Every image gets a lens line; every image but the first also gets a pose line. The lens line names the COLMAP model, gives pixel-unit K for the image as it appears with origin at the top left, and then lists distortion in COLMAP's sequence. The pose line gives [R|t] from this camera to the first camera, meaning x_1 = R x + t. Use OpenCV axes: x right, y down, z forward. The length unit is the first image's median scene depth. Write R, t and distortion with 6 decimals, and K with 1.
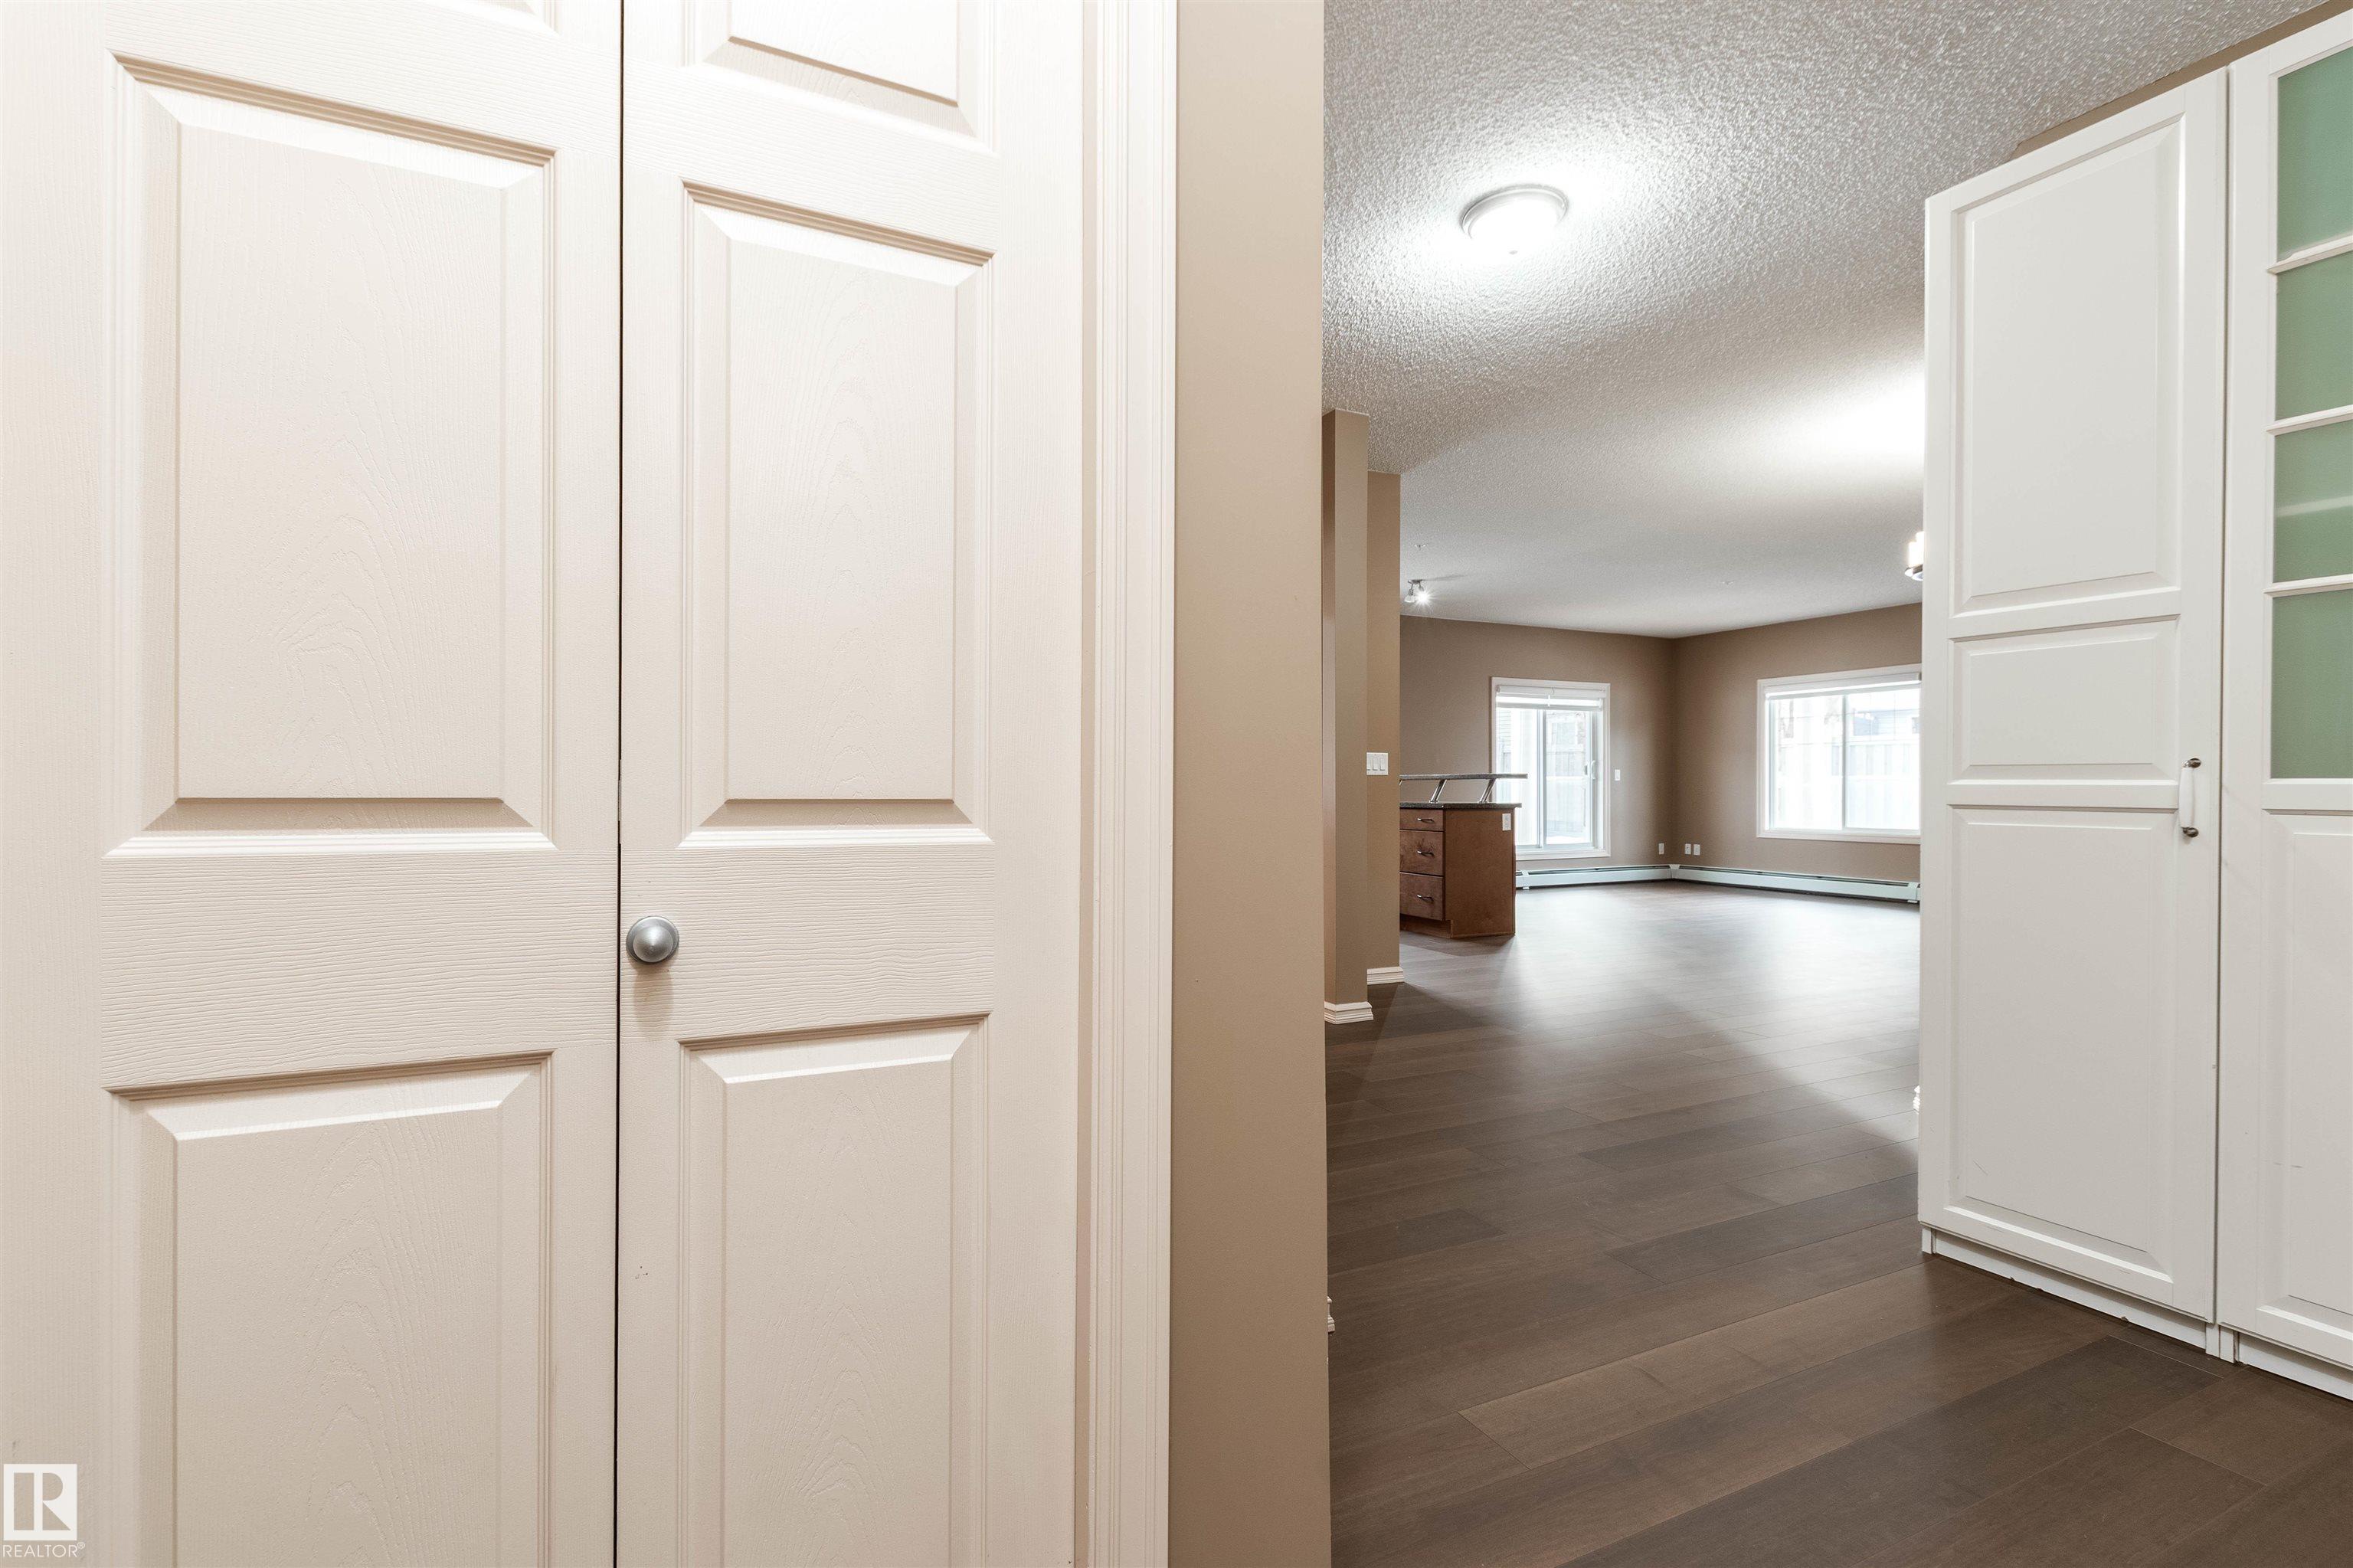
lens RADIAL K [[1077.5, 0, 1132.7], [0, 1077.5, 783.3], [0, 0, 1]] dist [0.006382, -0.000877]
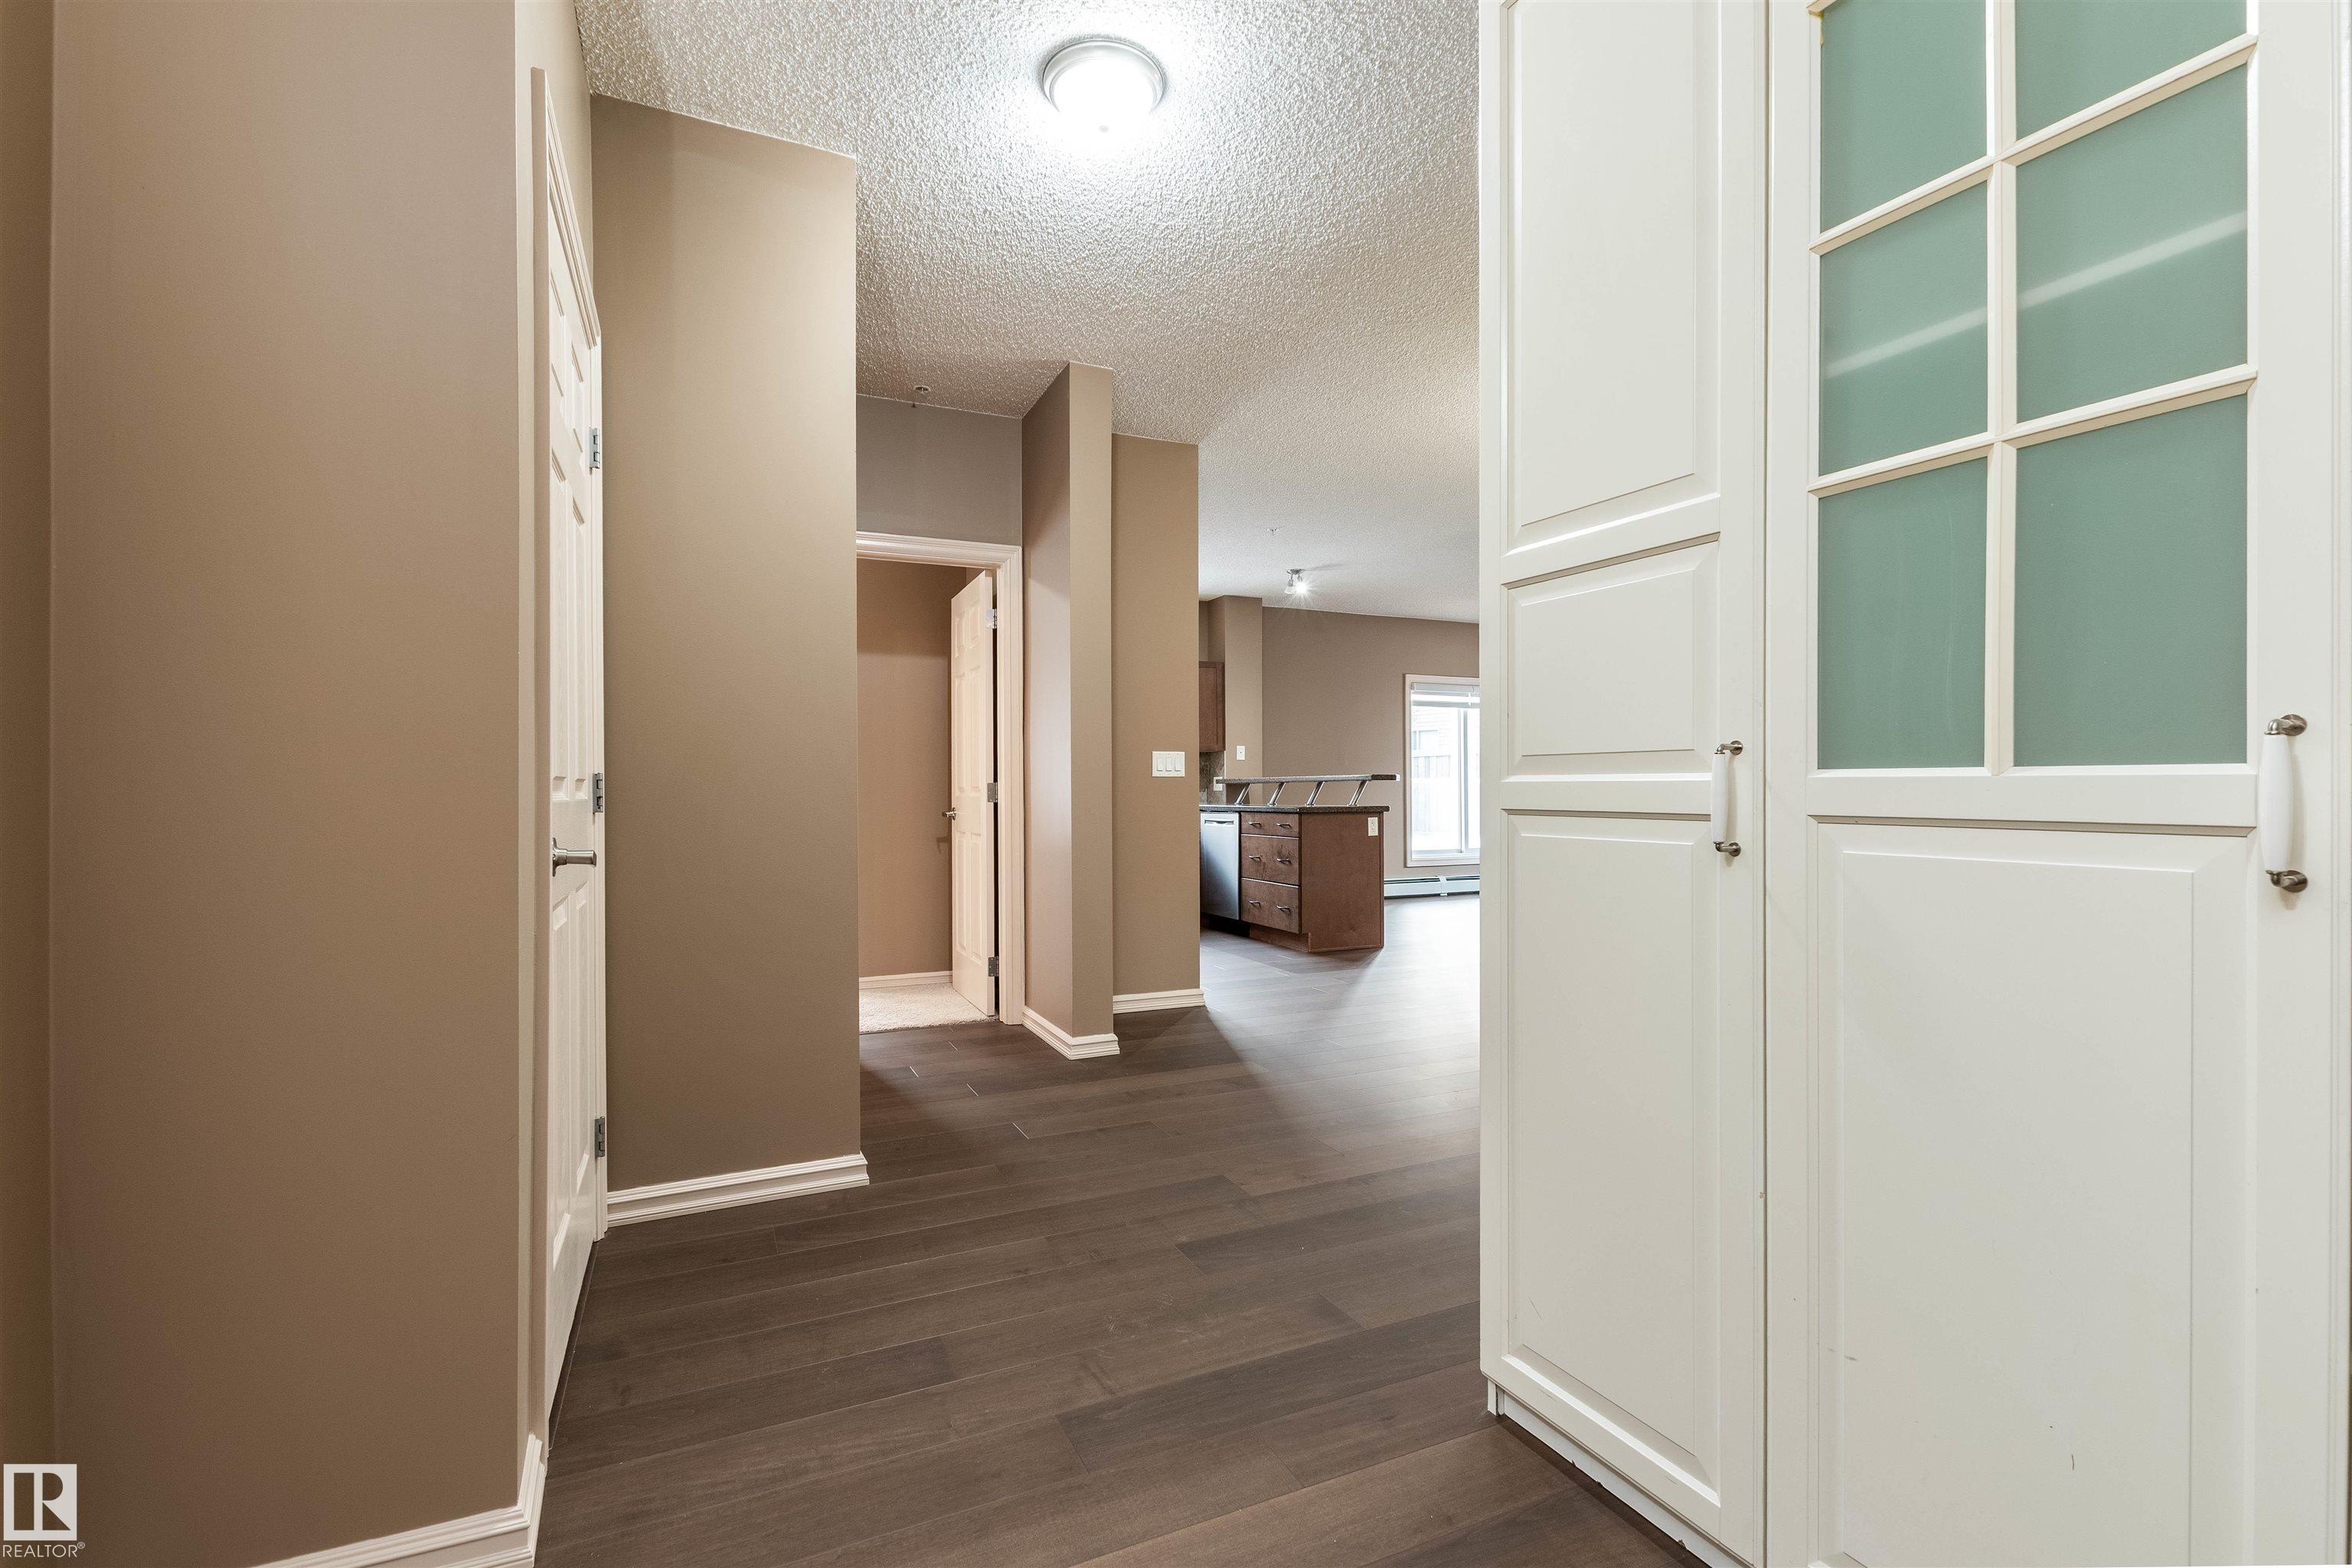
lens RADIAL K [[1039.9, 0, 1176.0], [0, 1039.9, 784.0], [0, 0, 1]] dist [0.003620, -0.000023]
pose [[0.999914, -0.005050, -0.012092, 0.192354], [0.005008, 0.999981, -0.003521, 0.001442], [0.012109, 0.003460, 0.999921, 0.102788]]
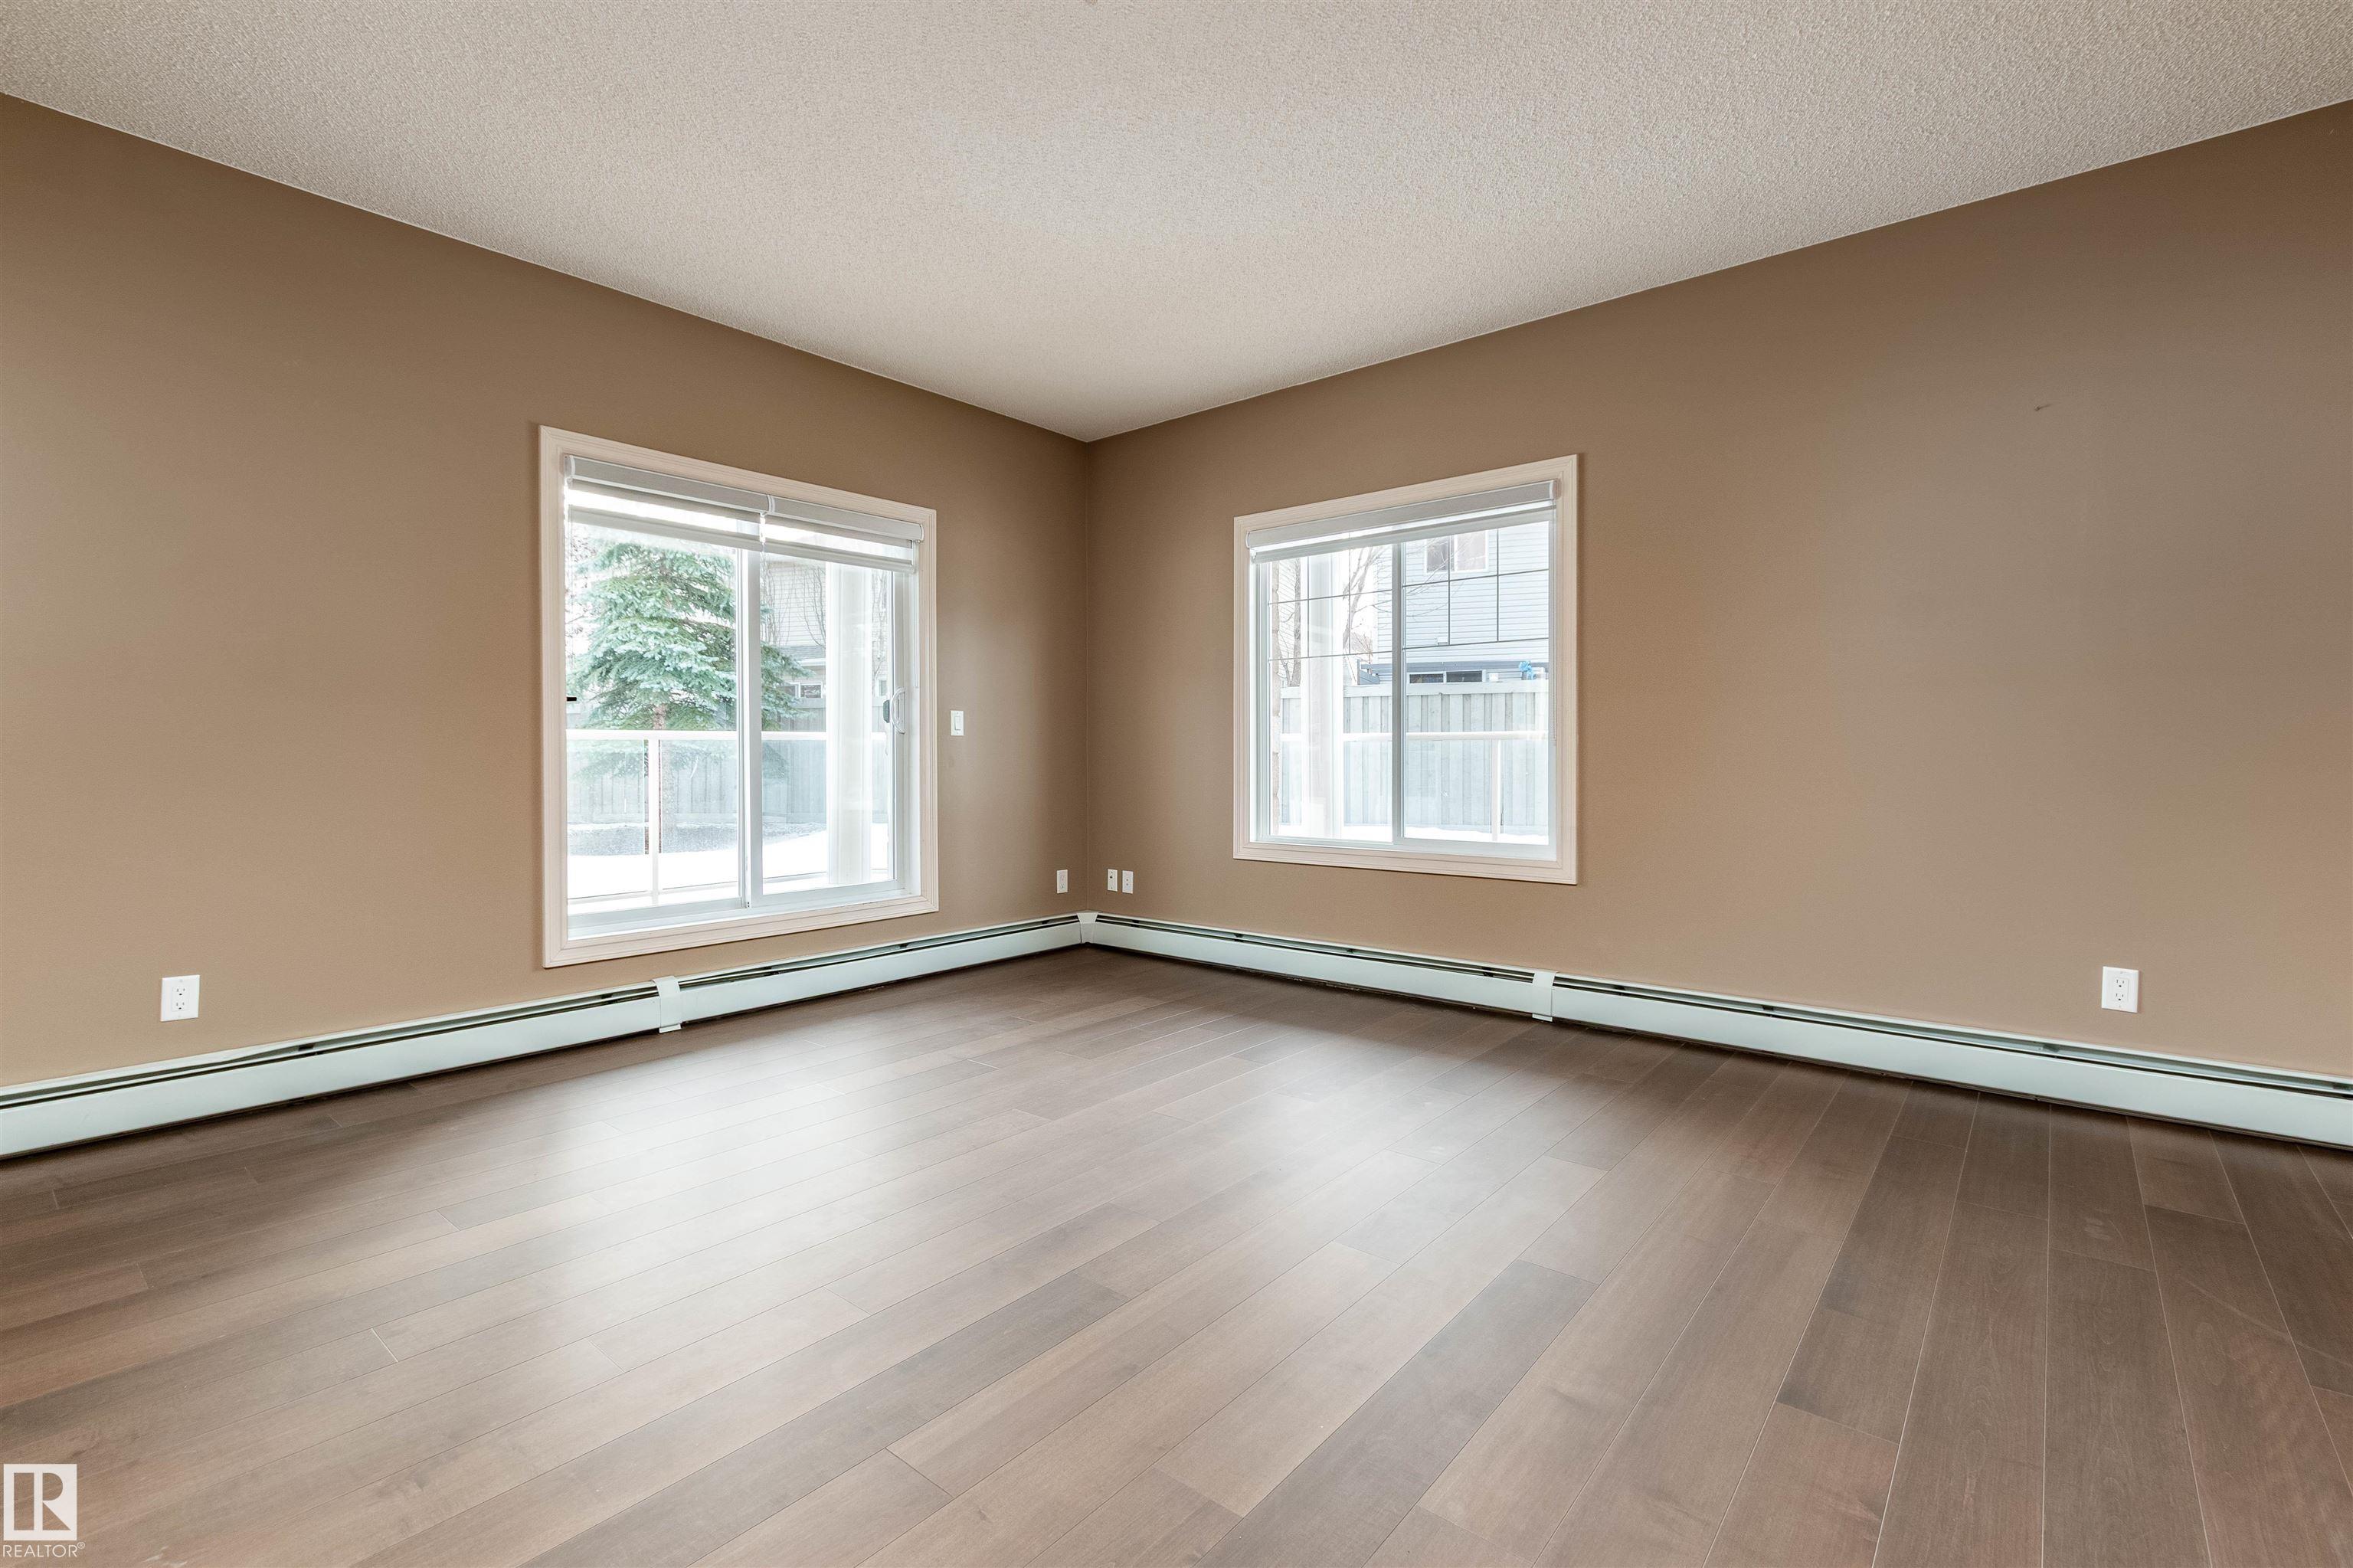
lens RADIAL K [[1040.4, 0, 1176.5], [0, 1040.4, 784.0], [0, 0, 1]] dist [0.003620, -0.000023]
pose [[0.908397, -0.015953, 0.417805, 0.517926], [0.004332, 0.999577, 0.028748, 0.007523], [-0.418087, -0.024304, 0.908082, 0.847640]]
